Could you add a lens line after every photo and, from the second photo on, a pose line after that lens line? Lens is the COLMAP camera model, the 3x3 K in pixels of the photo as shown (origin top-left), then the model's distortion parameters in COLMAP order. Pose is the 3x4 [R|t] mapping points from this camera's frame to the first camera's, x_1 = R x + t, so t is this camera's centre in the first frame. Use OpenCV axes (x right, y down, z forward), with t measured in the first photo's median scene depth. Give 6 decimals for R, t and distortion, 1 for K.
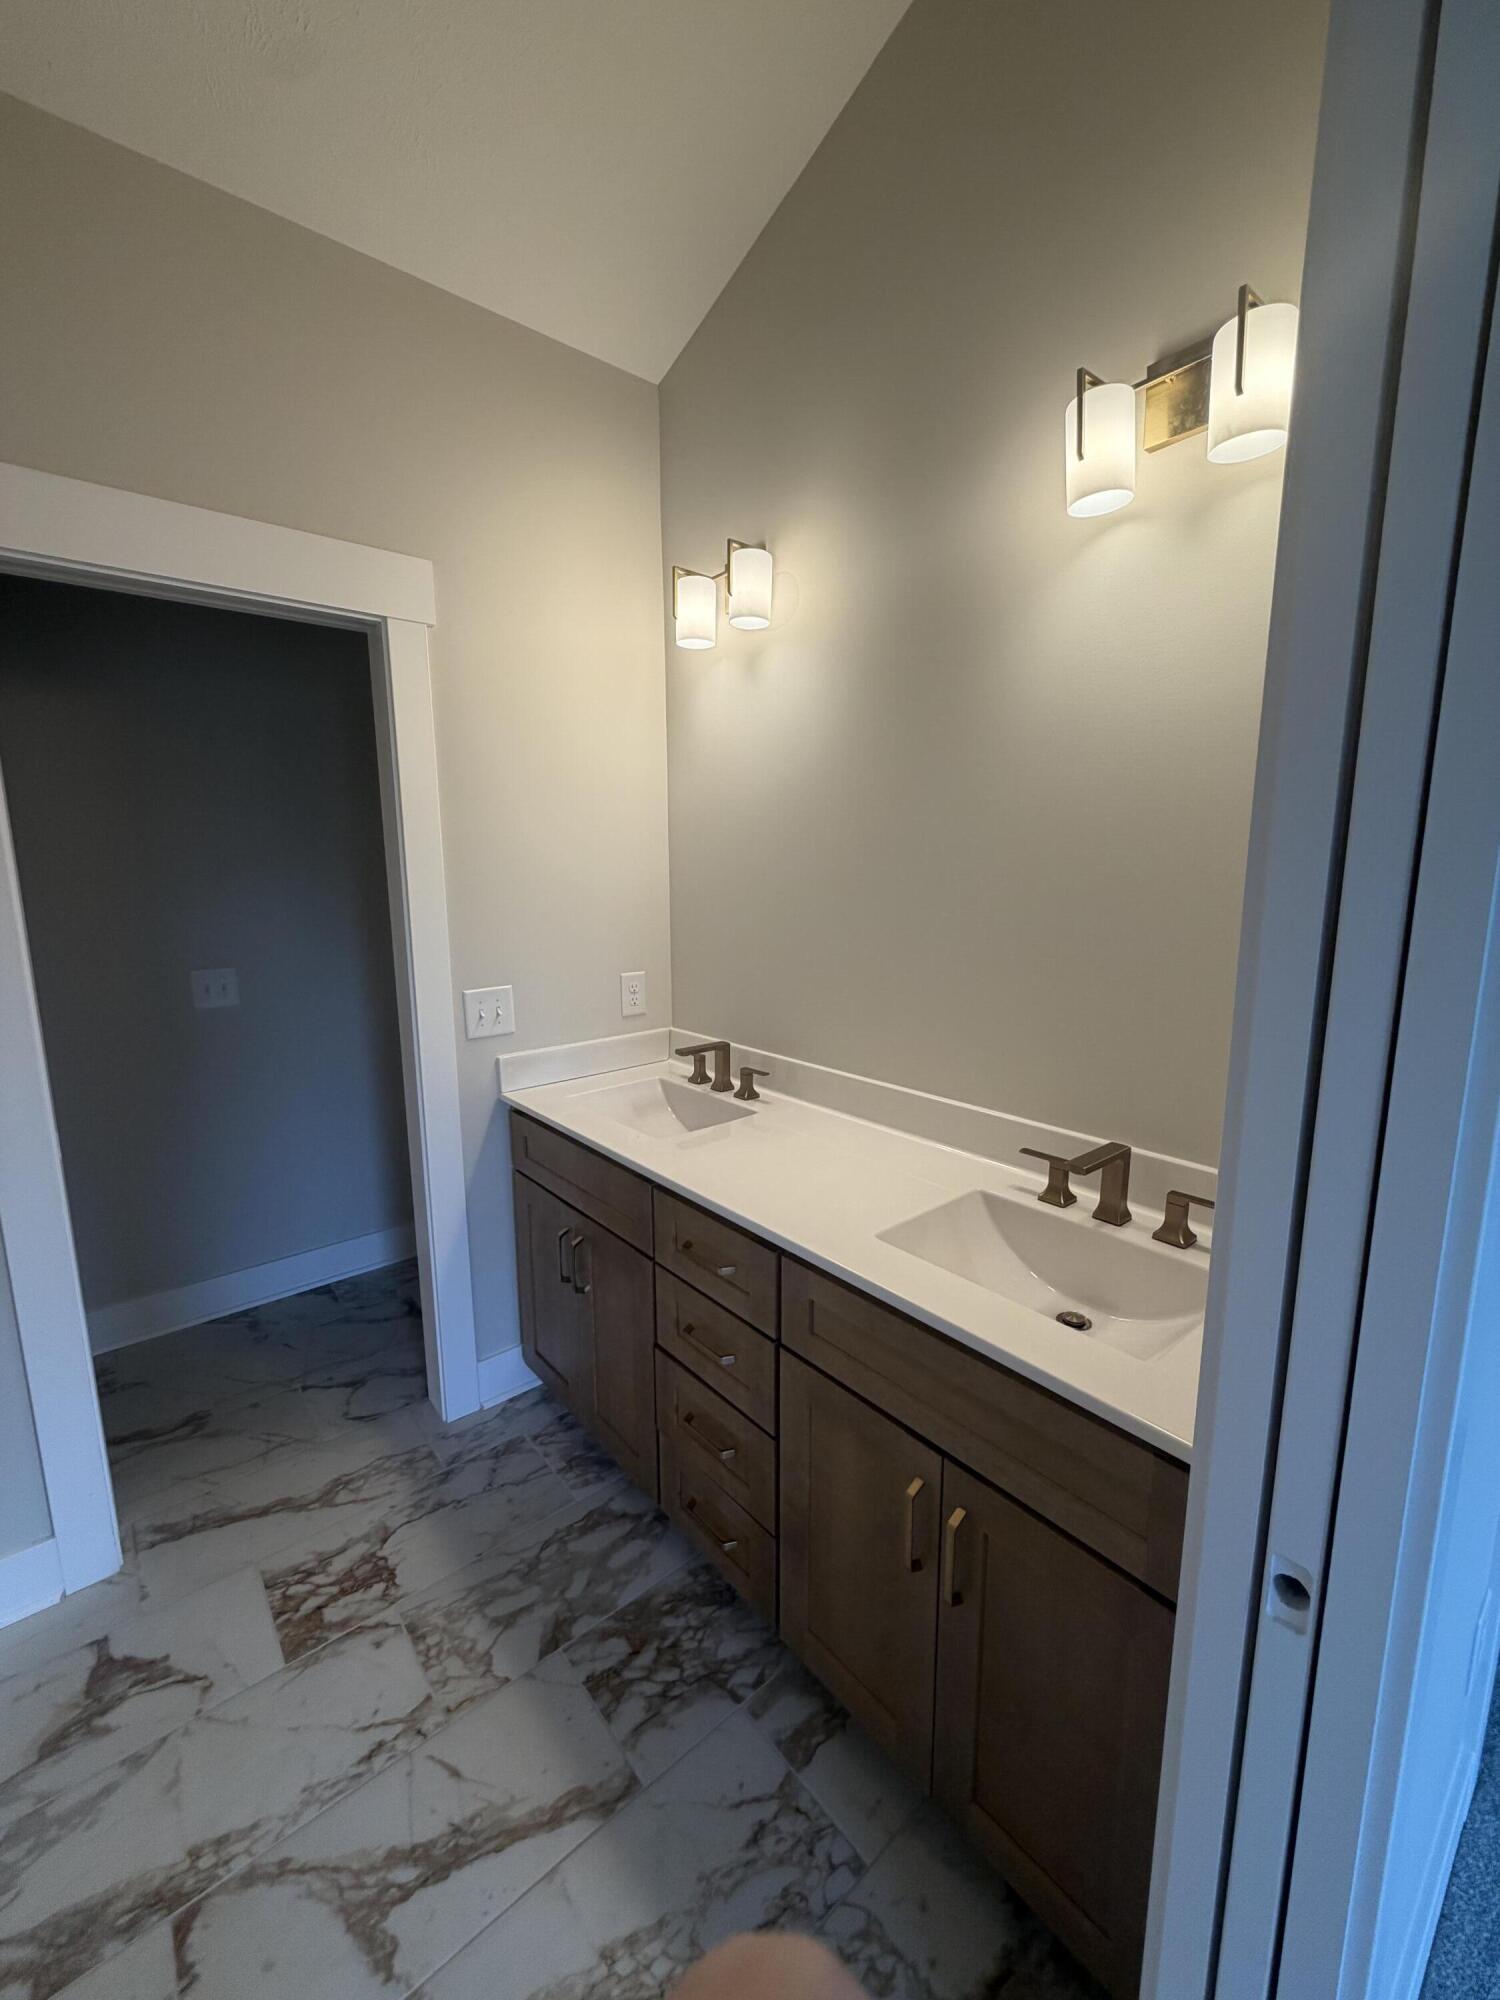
lens RADIAL K [[795.7, 0, 749.8], [0, 795.7, 994.2], [0, 0, 1]] dist [-0.000675, 0.000341]
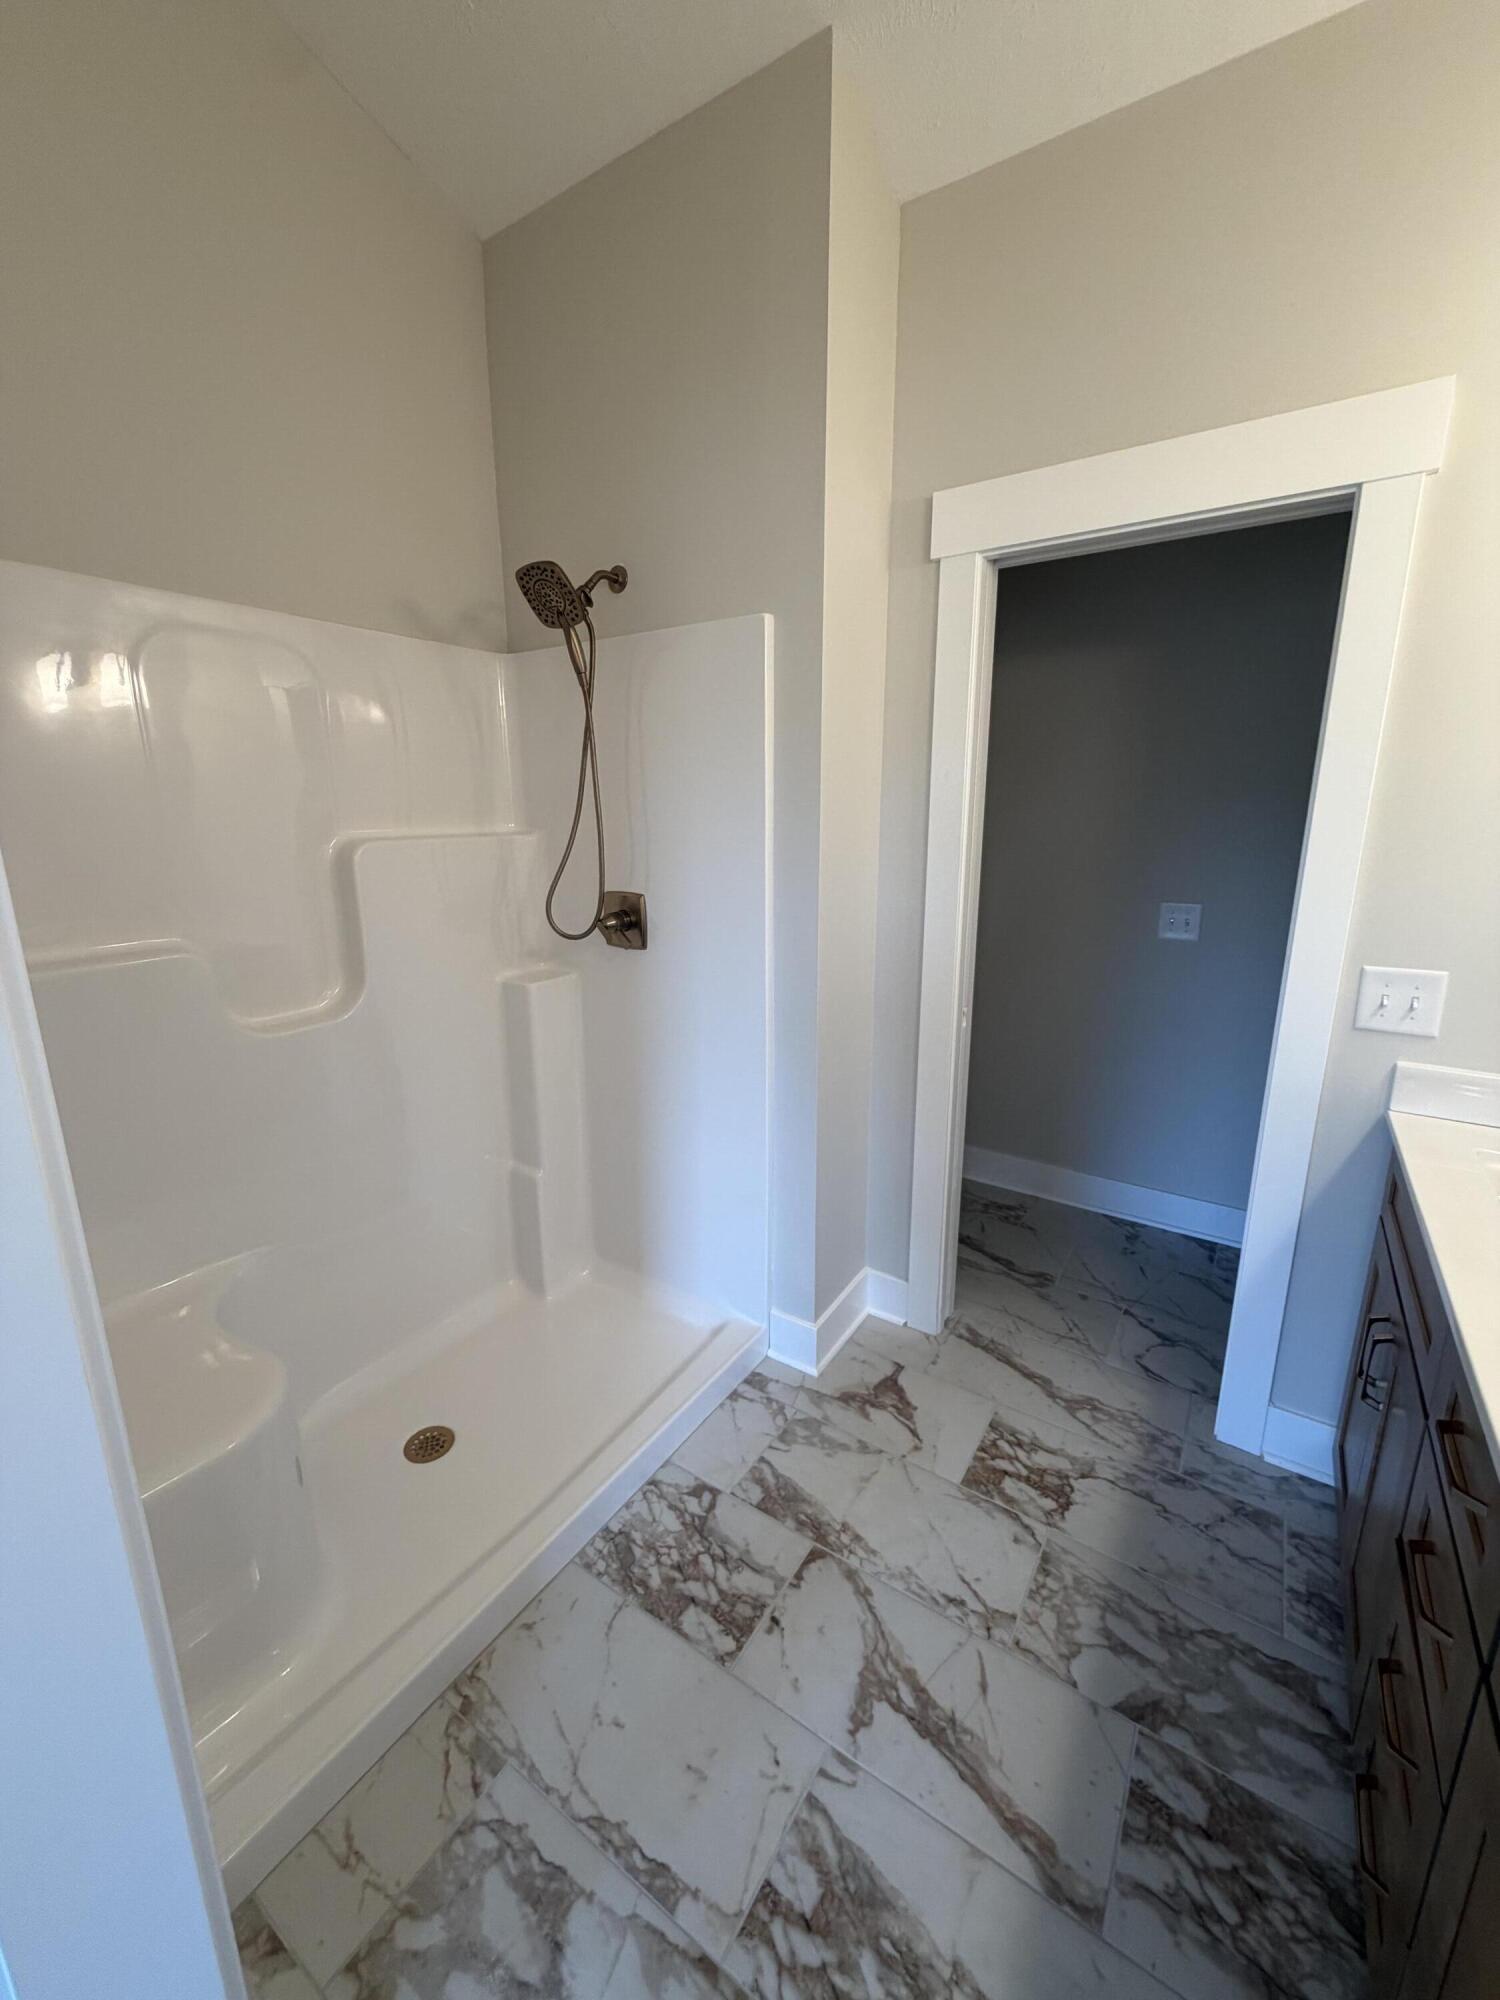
lens RADIAL K [[795.7, 0, 749.8], [0, 795.7, 994.2], [0, 0, 1]] dist [-0.000675, 0.000341]
pose [[0.282875, 0.225657, -0.932234, 0.246291], [-0.153927, 0.970014, 0.188094, -0.038167], [0.946725, 0.090289, 0.309128, 0.246094]]
